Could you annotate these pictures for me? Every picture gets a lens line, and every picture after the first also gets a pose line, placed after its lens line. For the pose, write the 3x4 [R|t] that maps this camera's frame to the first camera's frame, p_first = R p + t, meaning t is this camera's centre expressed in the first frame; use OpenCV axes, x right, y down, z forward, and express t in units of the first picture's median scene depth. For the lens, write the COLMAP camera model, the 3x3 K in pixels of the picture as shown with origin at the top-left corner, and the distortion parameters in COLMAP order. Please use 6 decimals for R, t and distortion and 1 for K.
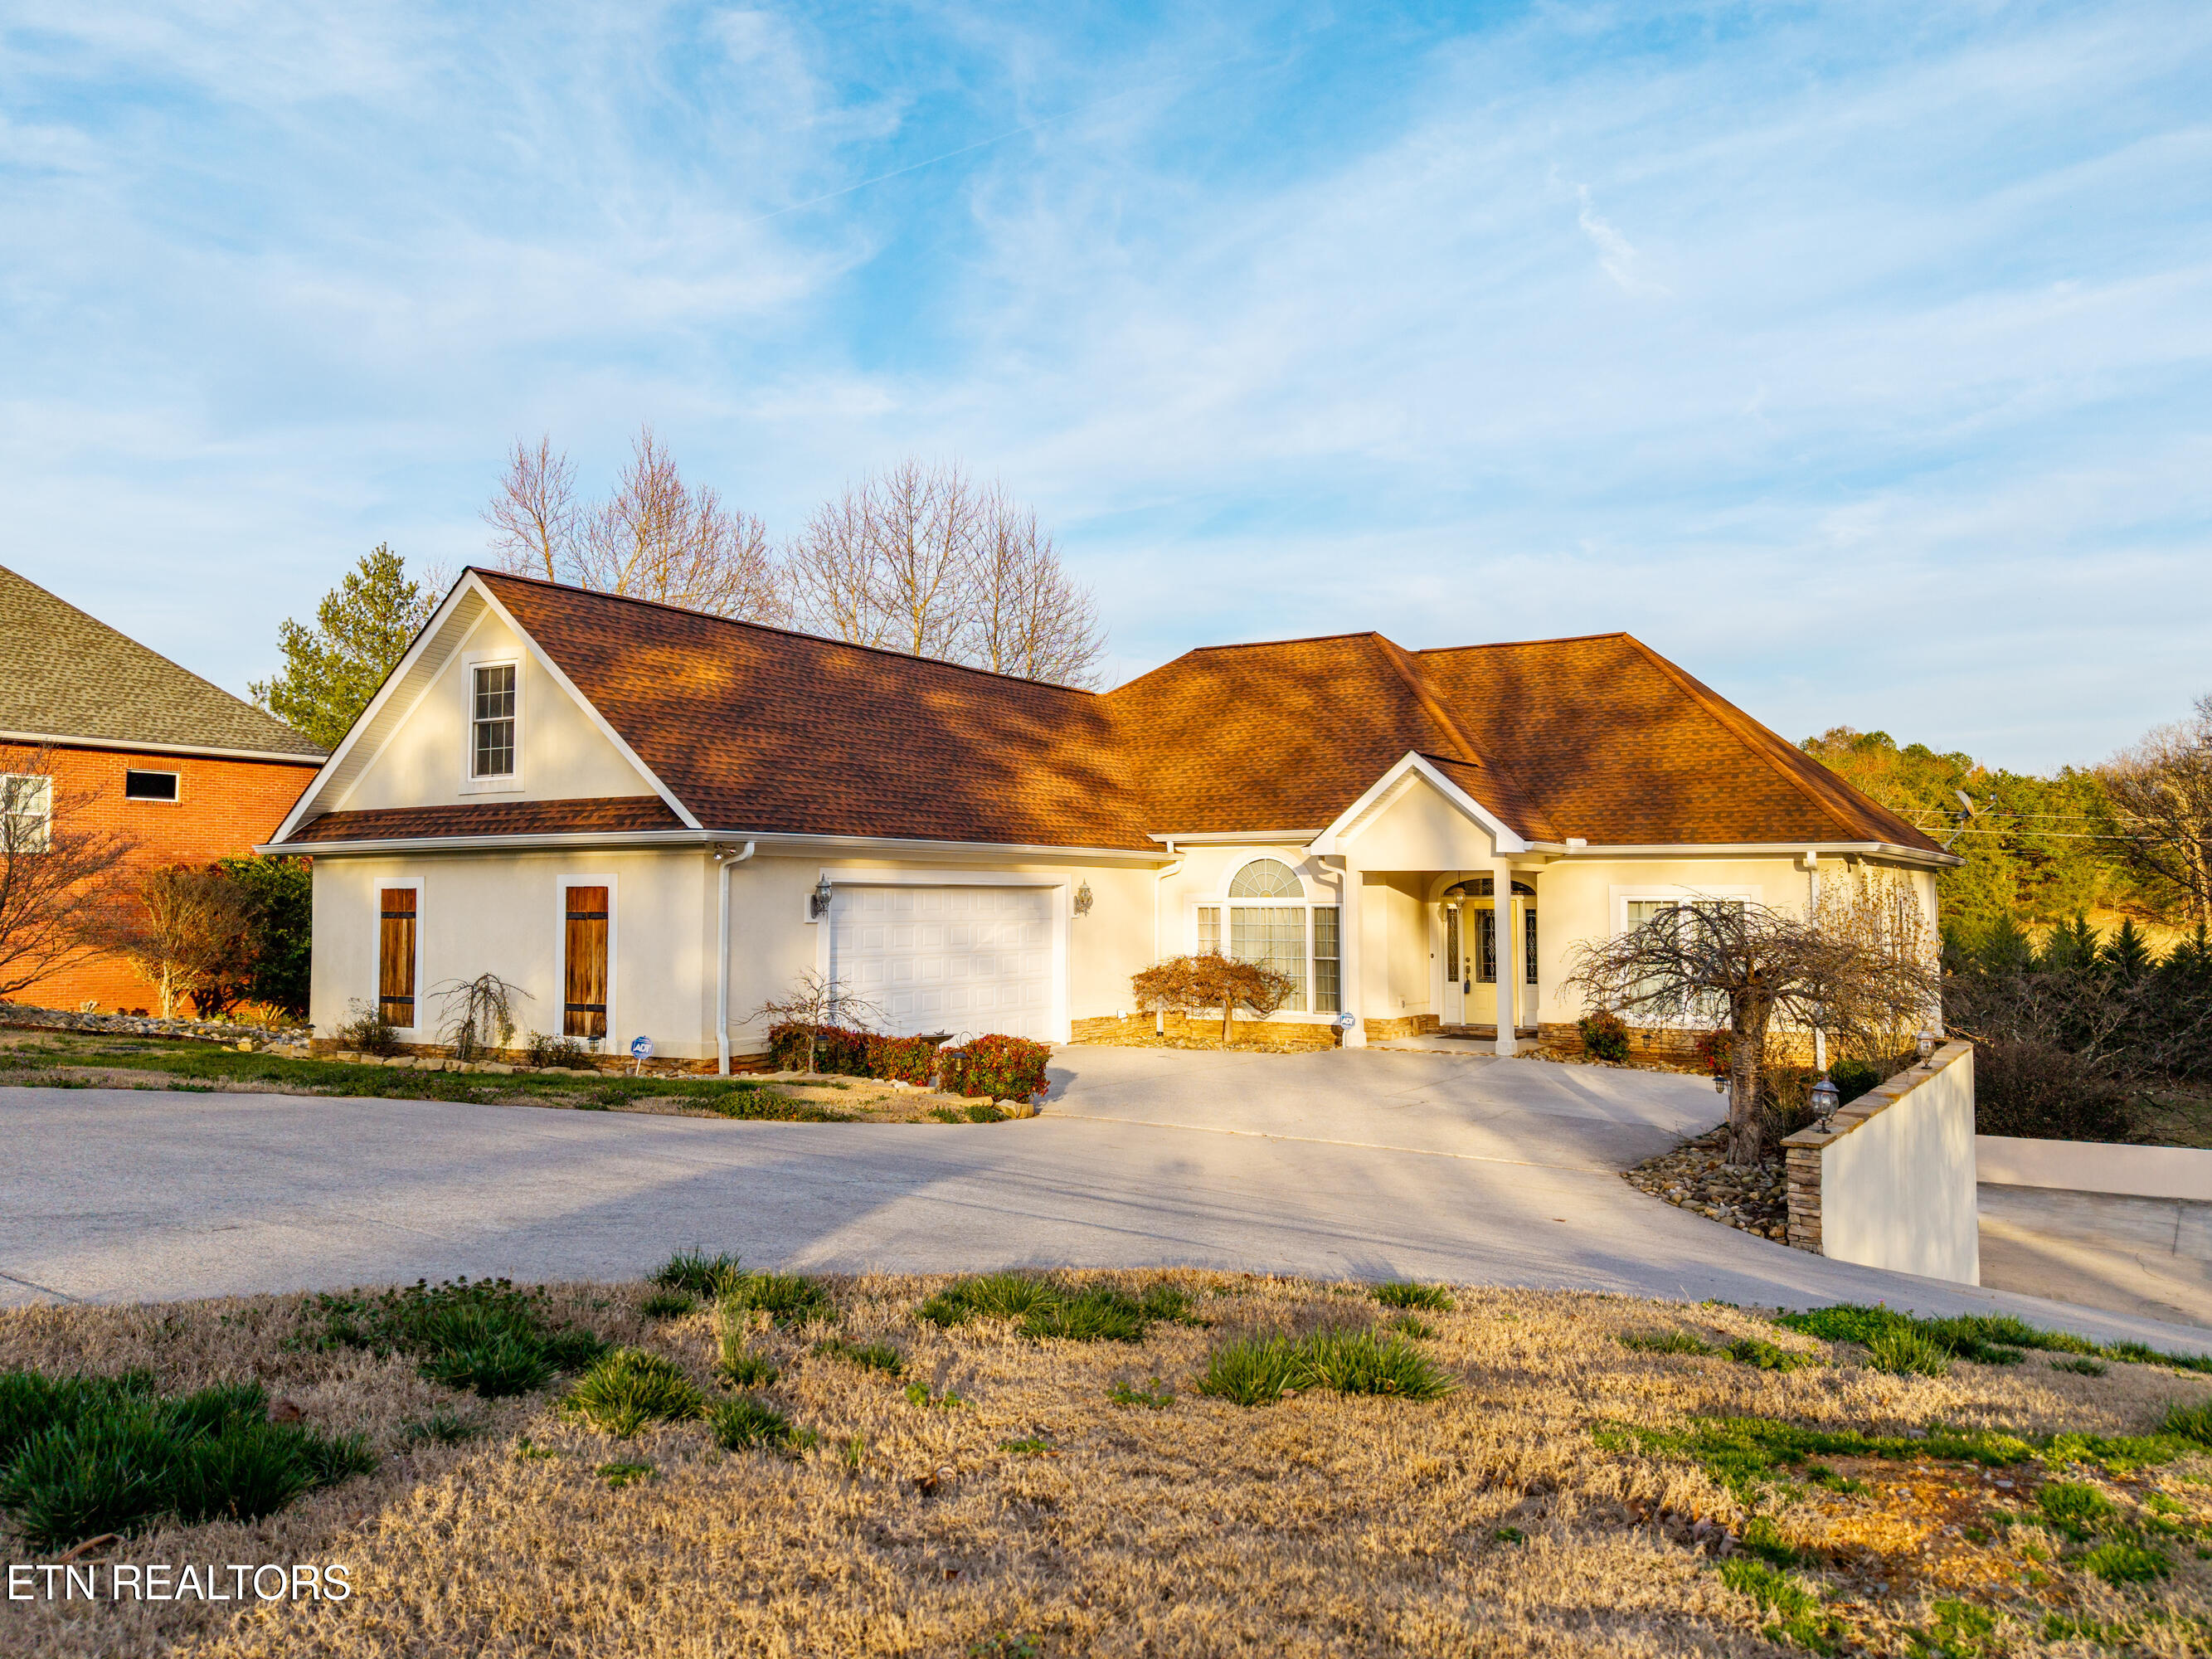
lens RADIAL K [[1793.8, 0, 1119.2], [0, 1793.8, 823.9], [0, 0, 1]] dist [0.047724, -0.046995]
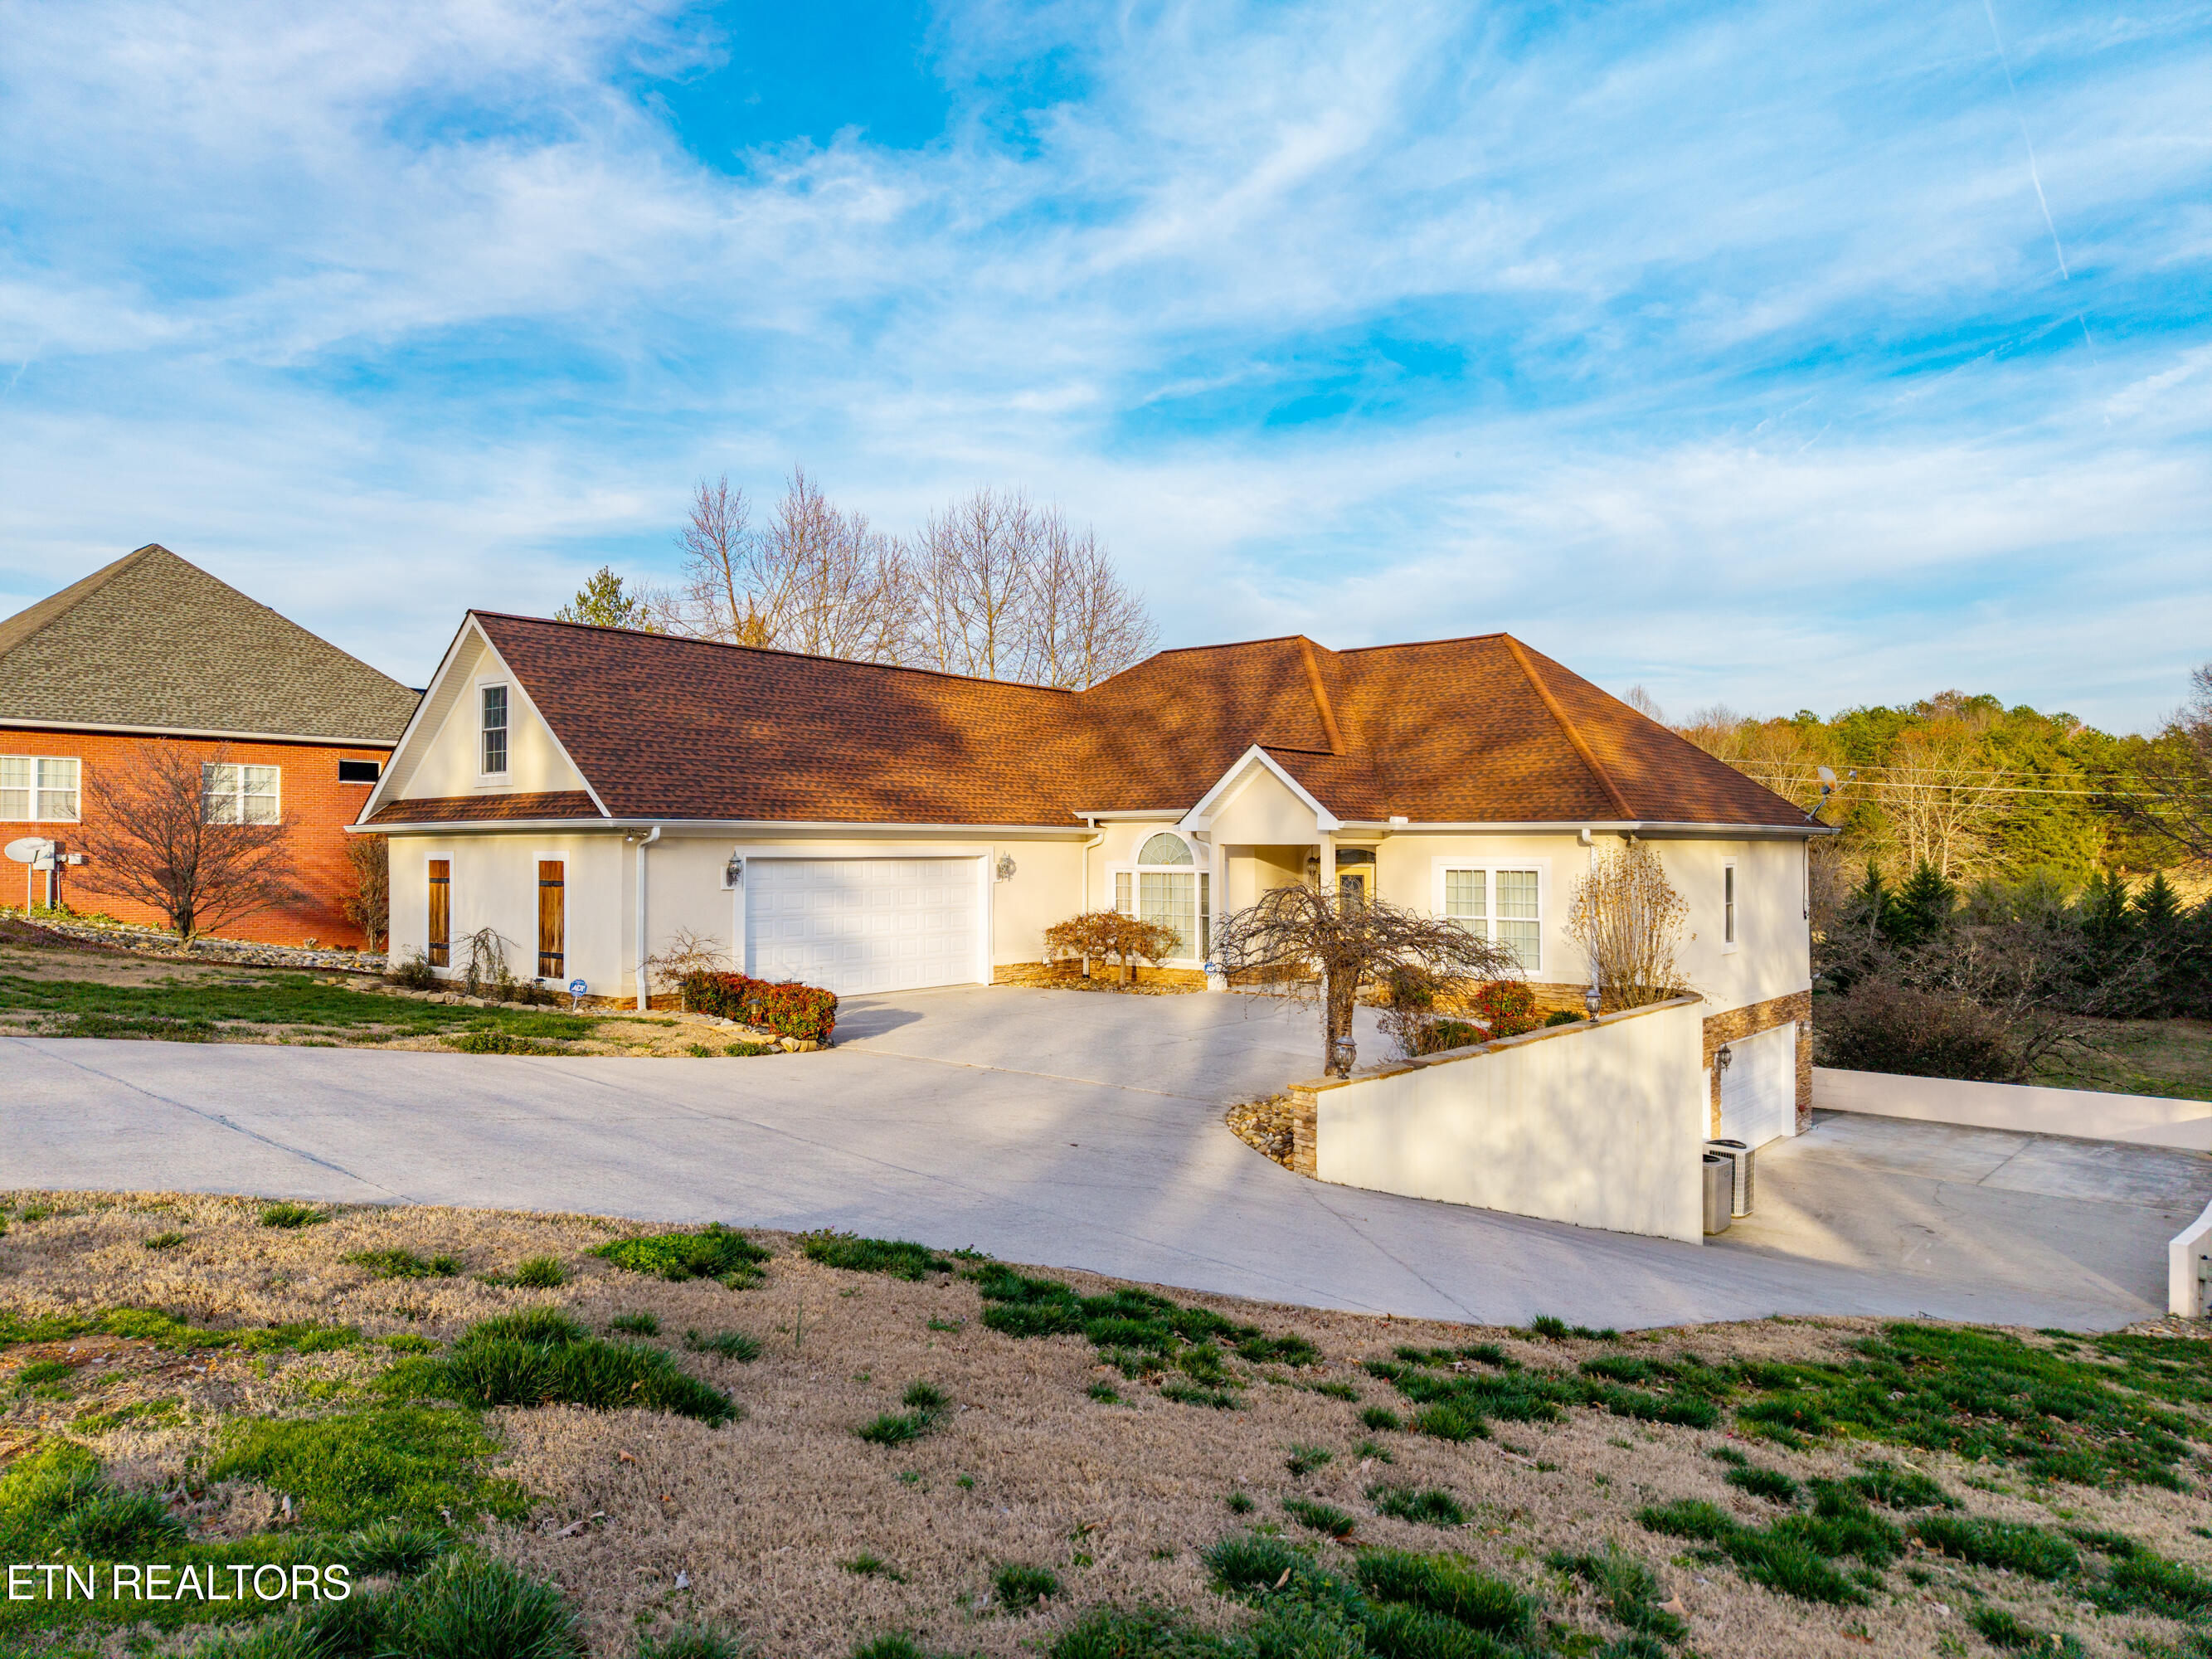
lens RADIAL K [[1532.9, 0, 1093.6], [0, 1532.9, 880.0], [0, 0, 1]] dist [0.034472, -0.024407]
pose [[0.989139, 0.003617, -0.146939, 0.208359], [0.005791, 0.997962, 0.063549, -0.015992], [0.146870, -0.063710, 0.987102, -0.018539]]
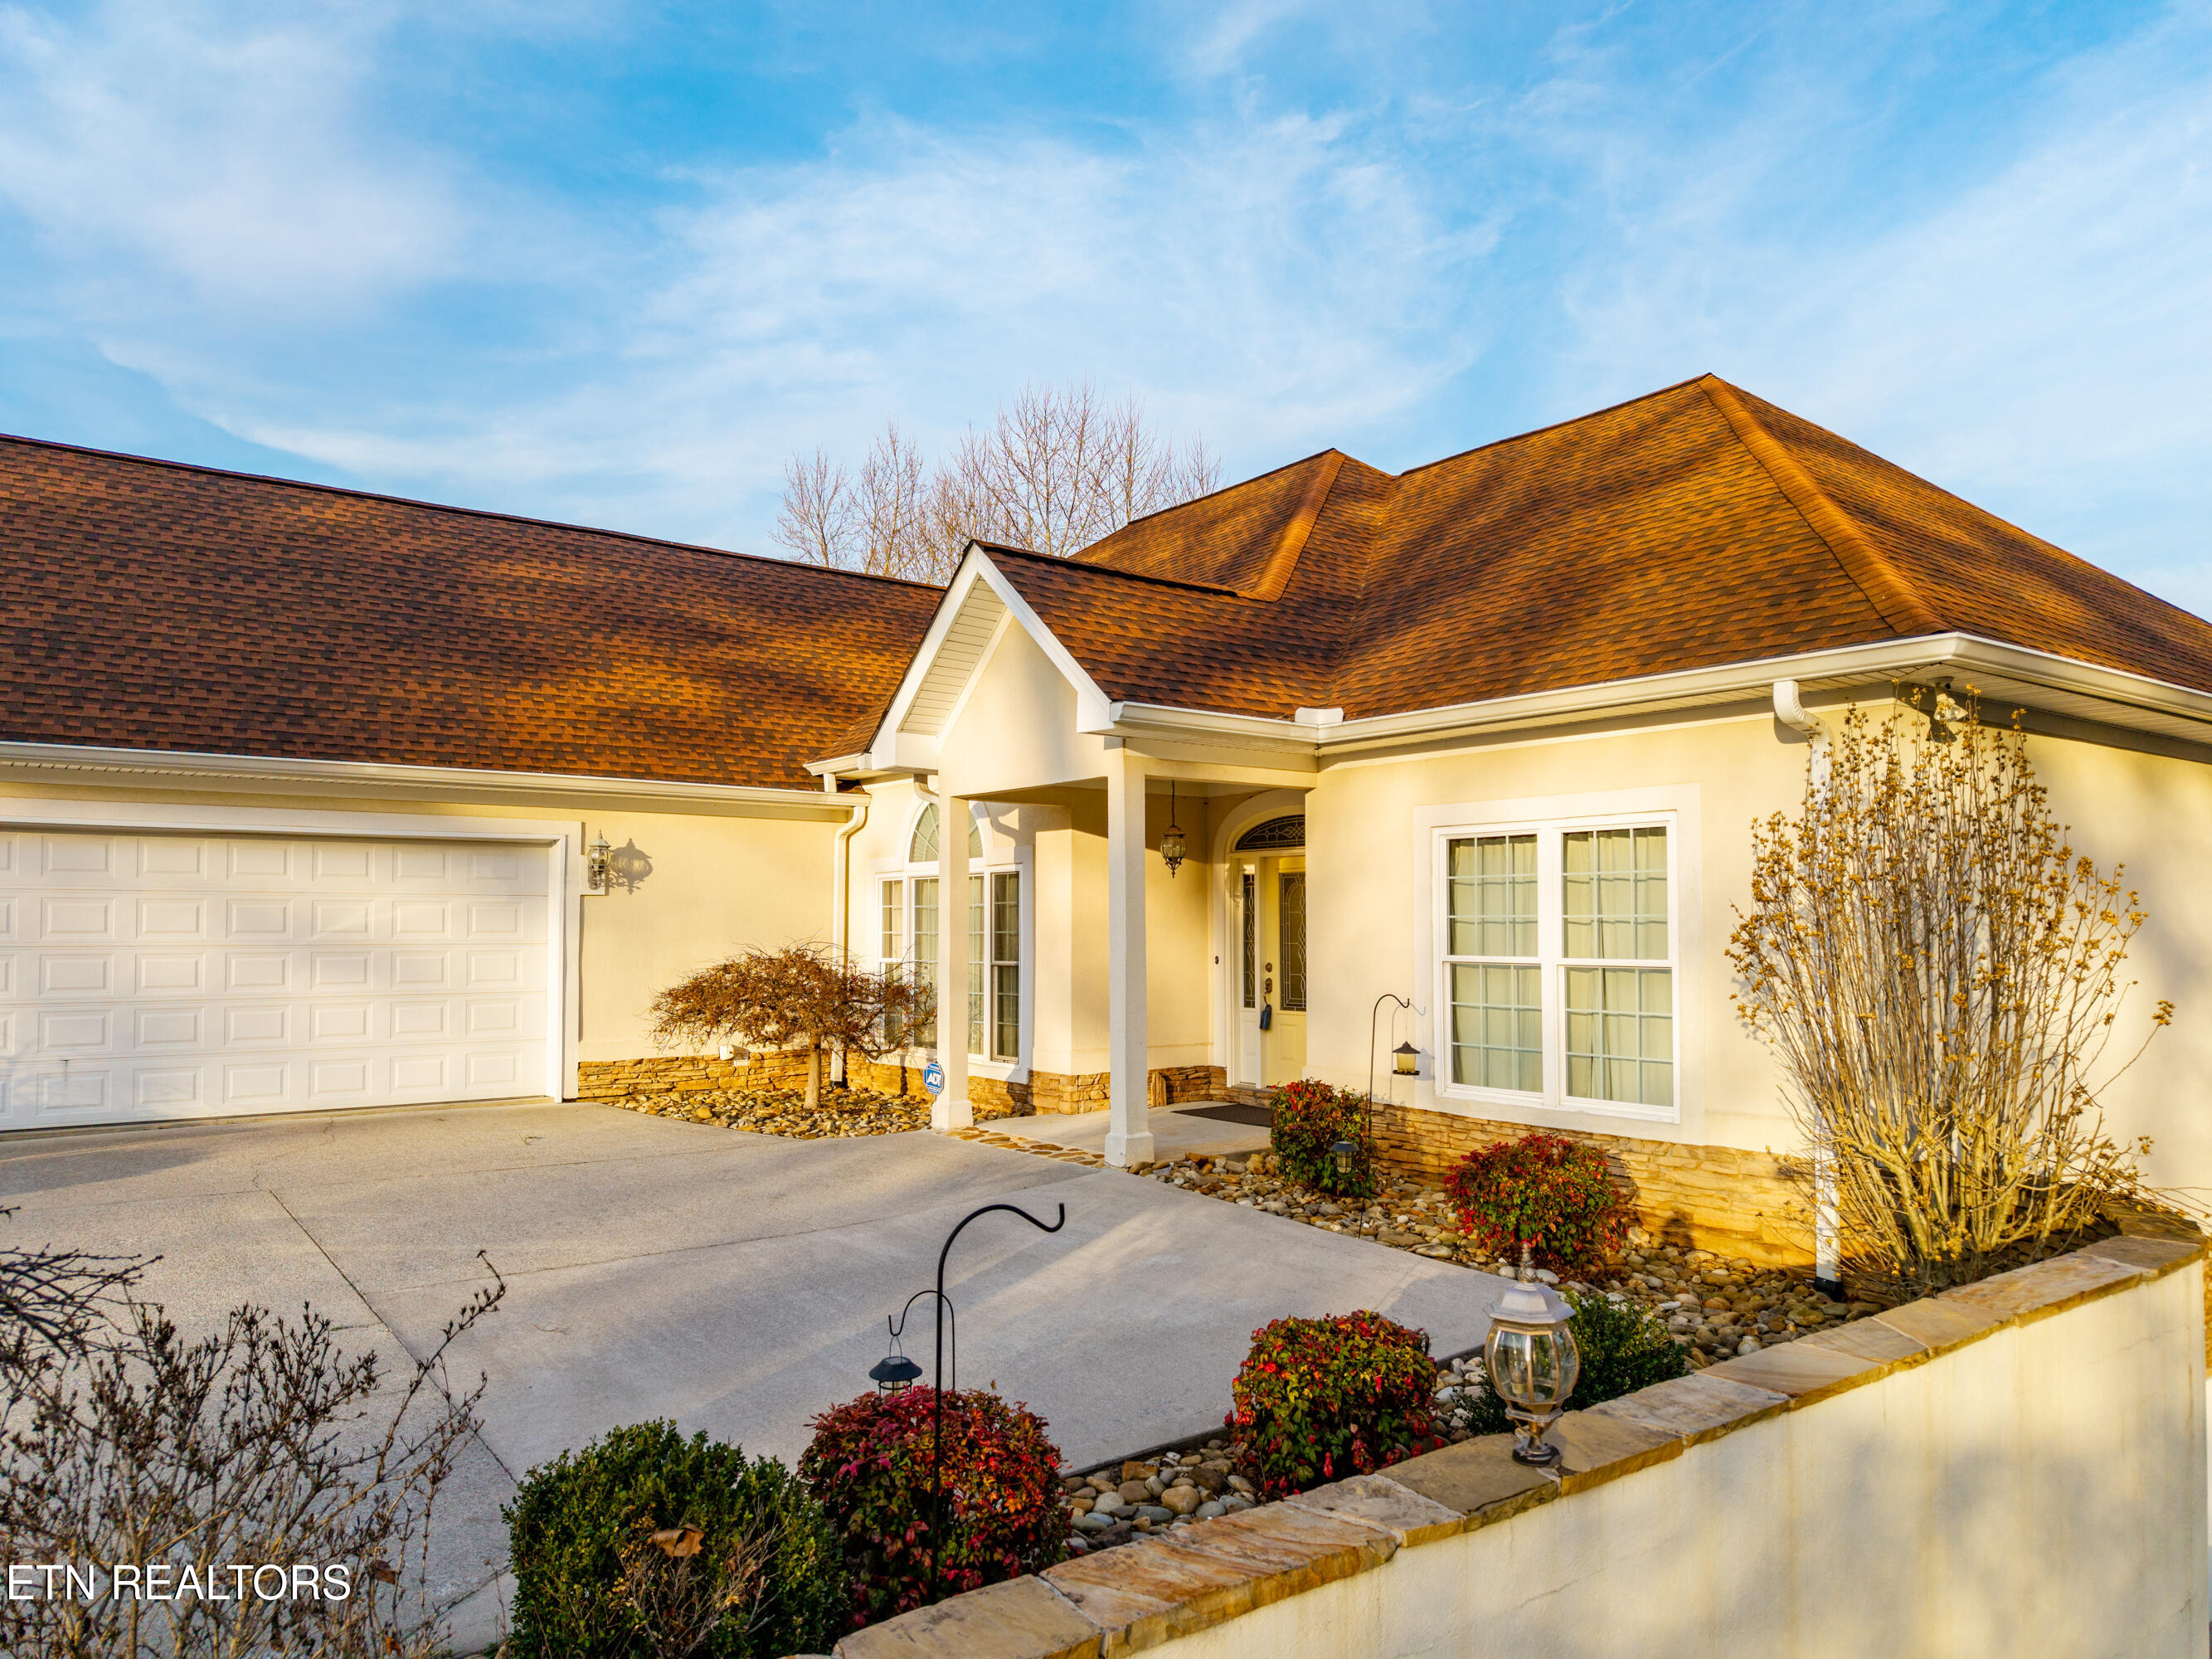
lens RADIAL K [[1528.8, 0, 1108.9], [0, 1528.8, 885.8], [0, 0, 1]] dist [0.024877, -0.002379]
pose [[0.930349, -0.013312, -0.366433, 0.354329], [0.020148, 0.999687, 0.014839, 0.048230], [0.366121, -0.021188, 0.930326, 0.619765]]
